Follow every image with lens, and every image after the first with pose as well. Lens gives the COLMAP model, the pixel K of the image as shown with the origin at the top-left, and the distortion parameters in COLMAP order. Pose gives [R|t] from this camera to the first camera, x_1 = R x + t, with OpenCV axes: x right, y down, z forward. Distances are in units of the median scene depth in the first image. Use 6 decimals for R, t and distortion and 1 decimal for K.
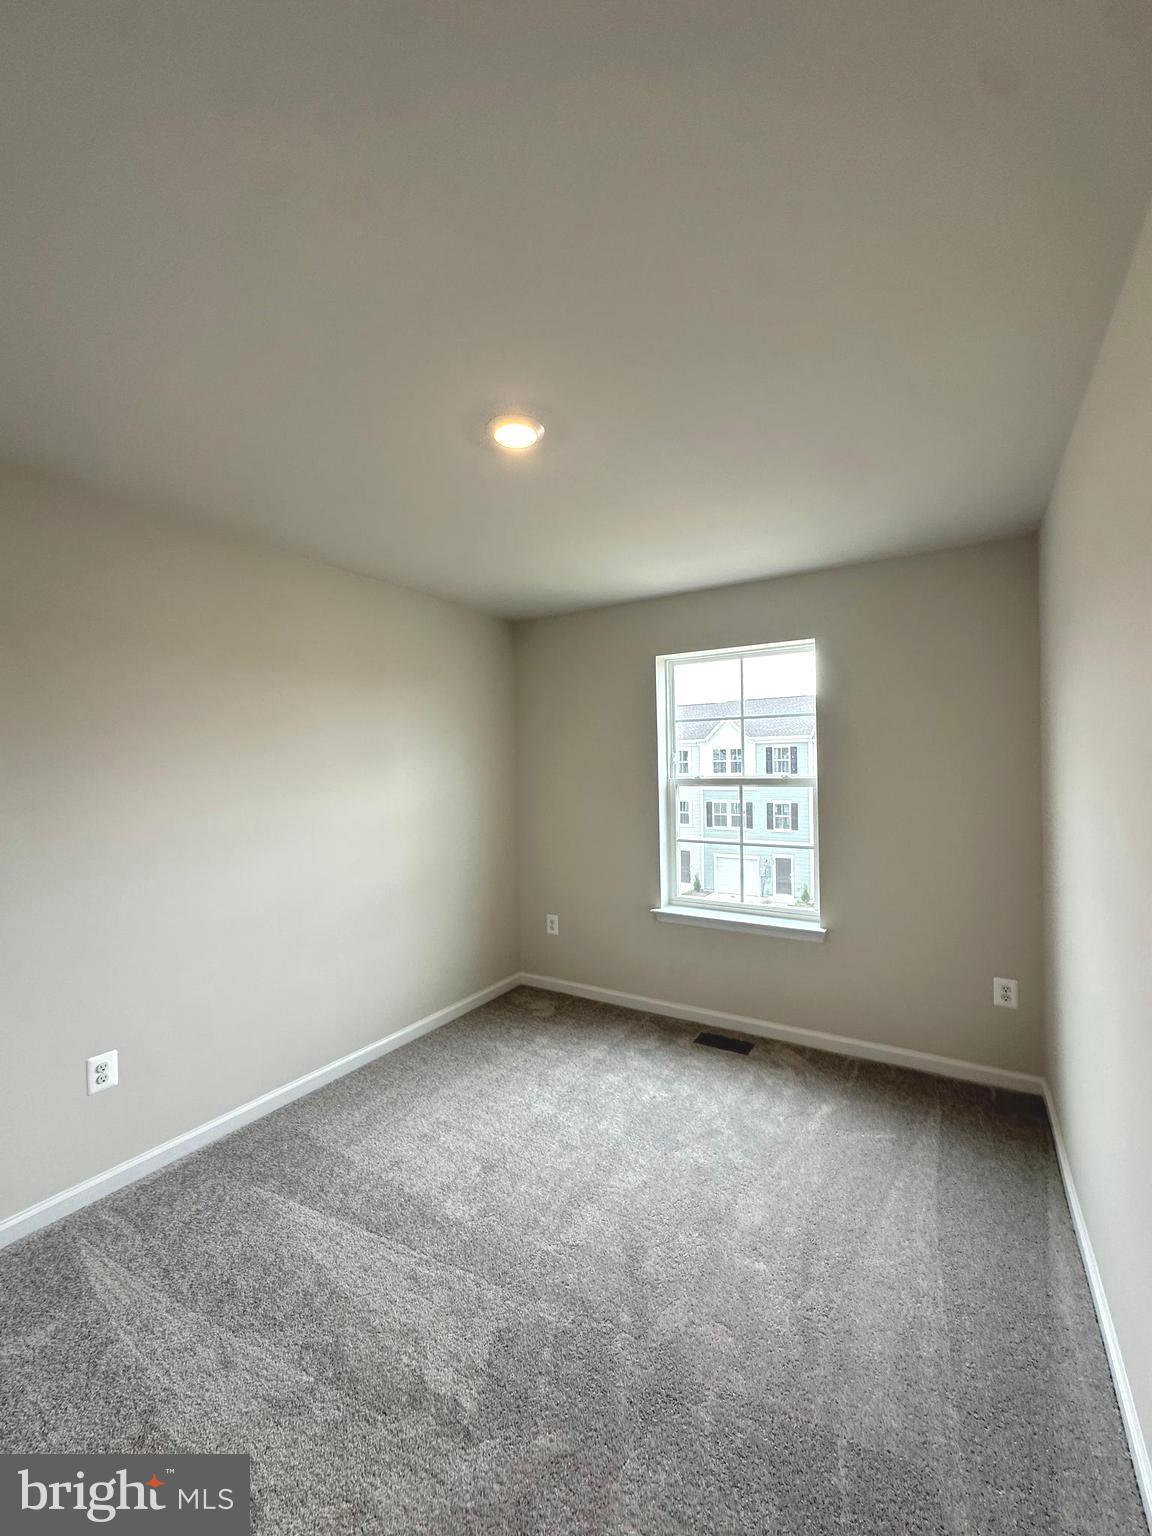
lens RADIAL K [[715.0, 0, 576.0], [0, 715.0, 768.0], [0, 0, 1]] dist [-0.001532, -0.000015]
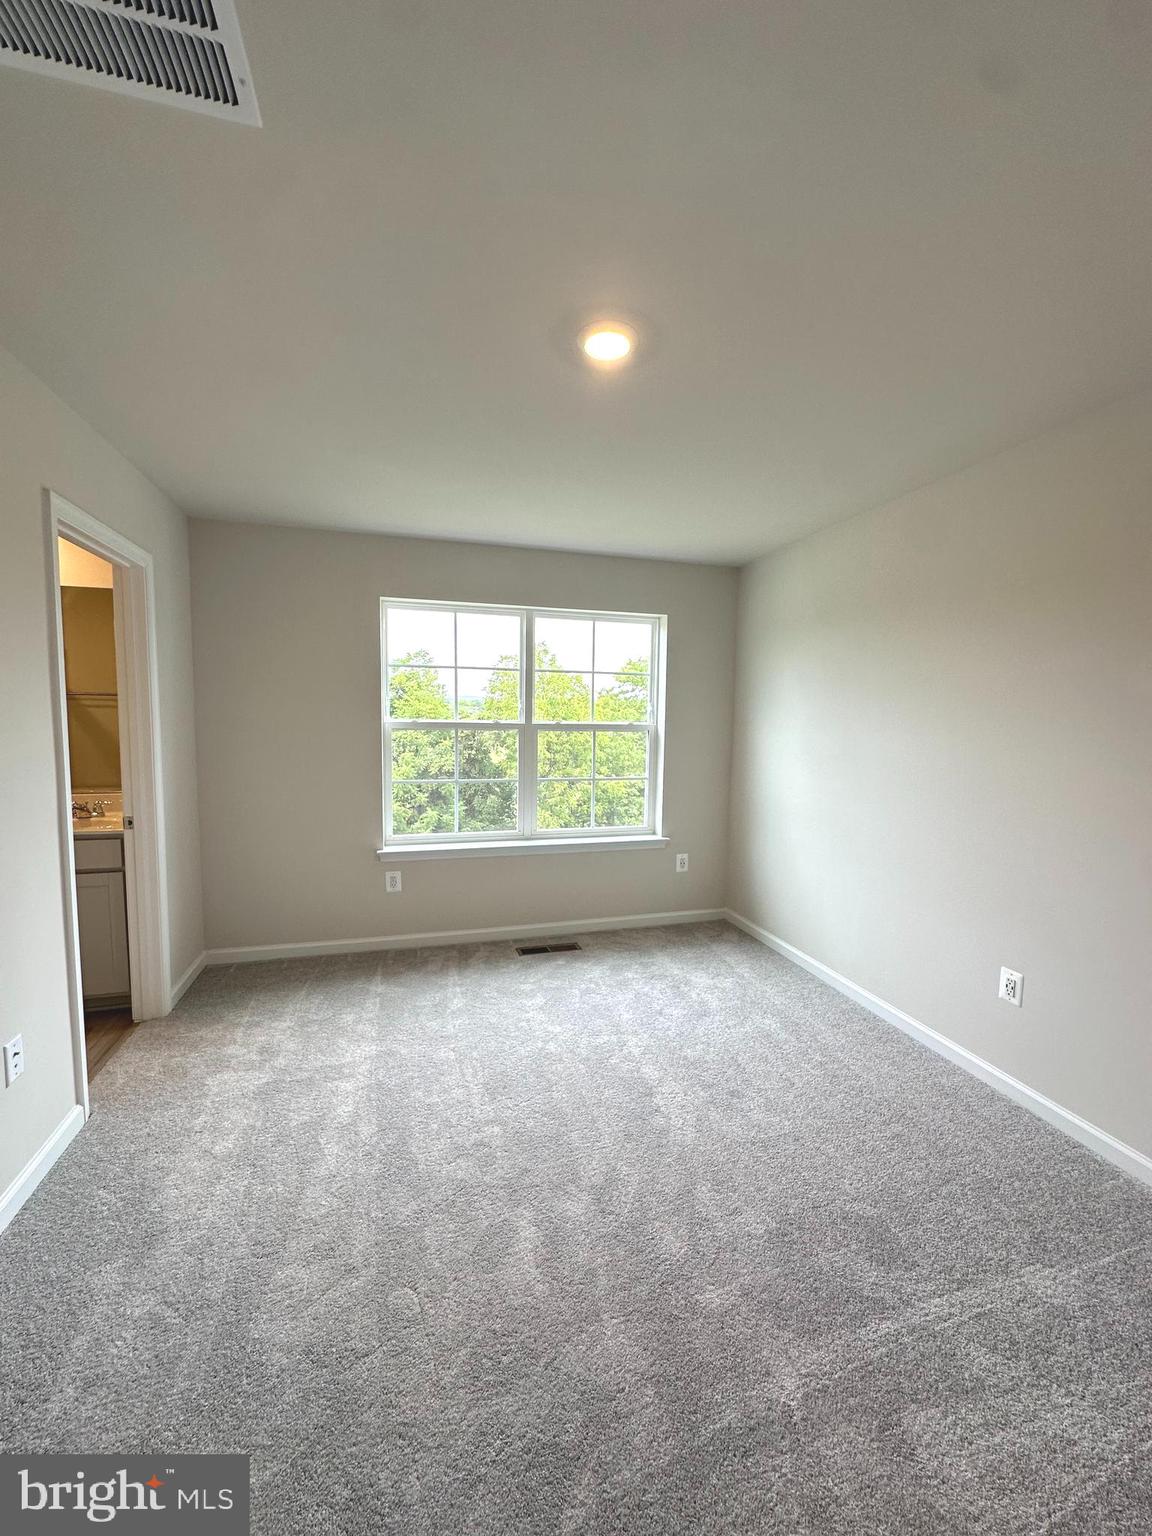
lens RADIAL K [[611.8, 0, 577.3], [0, 611.8, 767.9], [0, 0, 1]] dist [-0.003004, 0.000012]
pose [[0.636162, -0.056676, 0.769471, -0.398303], [-0.016694, 0.996054, 0.087167, -0.000528], [-0.771375, -0.068298, 0.632705, 0.256379]]
